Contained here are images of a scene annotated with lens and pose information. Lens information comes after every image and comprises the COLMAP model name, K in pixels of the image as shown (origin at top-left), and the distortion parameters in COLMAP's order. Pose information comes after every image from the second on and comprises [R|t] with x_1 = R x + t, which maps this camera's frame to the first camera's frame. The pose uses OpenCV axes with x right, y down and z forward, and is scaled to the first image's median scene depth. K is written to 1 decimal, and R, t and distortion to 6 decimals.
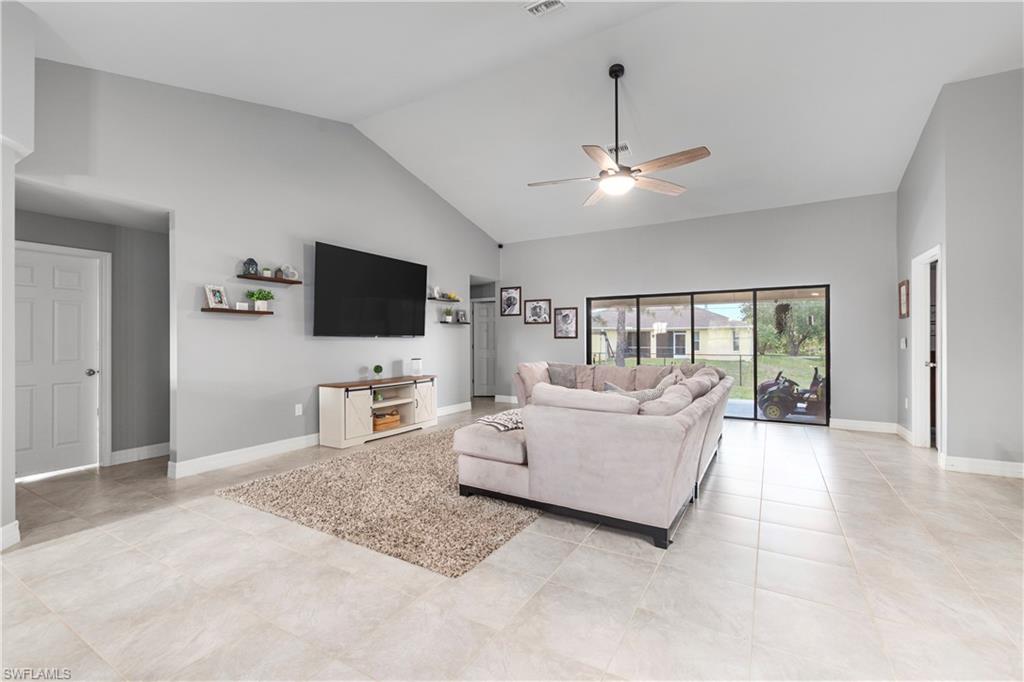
lens RADIAL K [[448.1, 0, 509.4], [0, 448.1, 338.3], [0, 0, 1]] dist [0.005487, -0.001229]
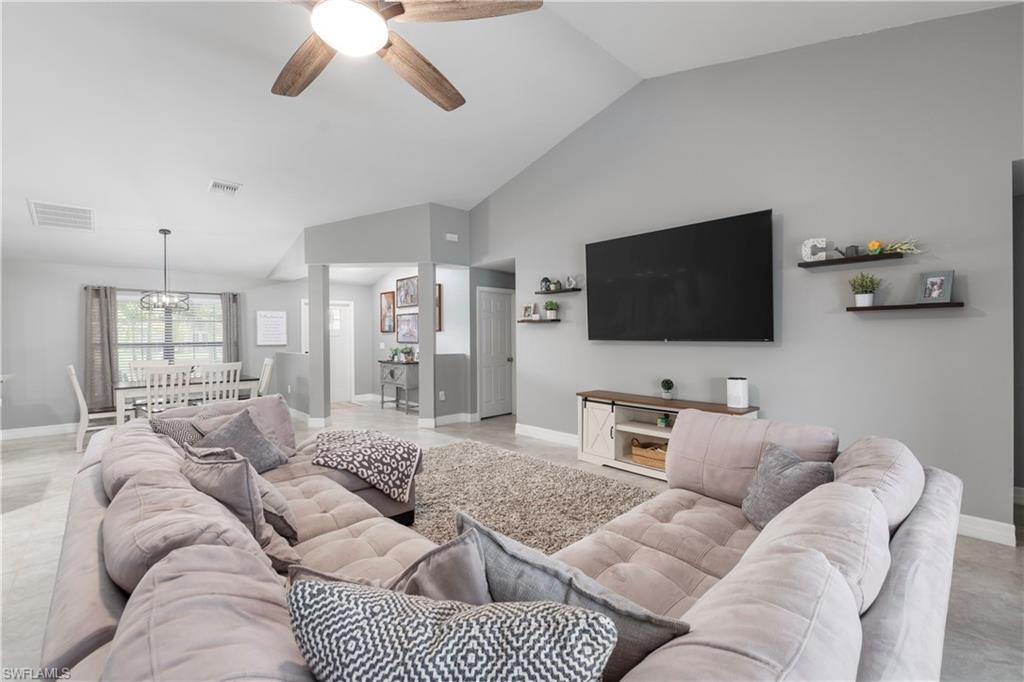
lens RADIAL K [[448.1, 0, 515.5], [0, 448.1, 335.4], [0, 0, 1]] dist [0.005487, -0.001229]
pose [[-0.280487, 0.004764, -0.959846, 0.530225], [0.010699, 0.999941, 0.001836, -0.017776], [0.959798, -0.009754, -0.280521, 1.061929]]
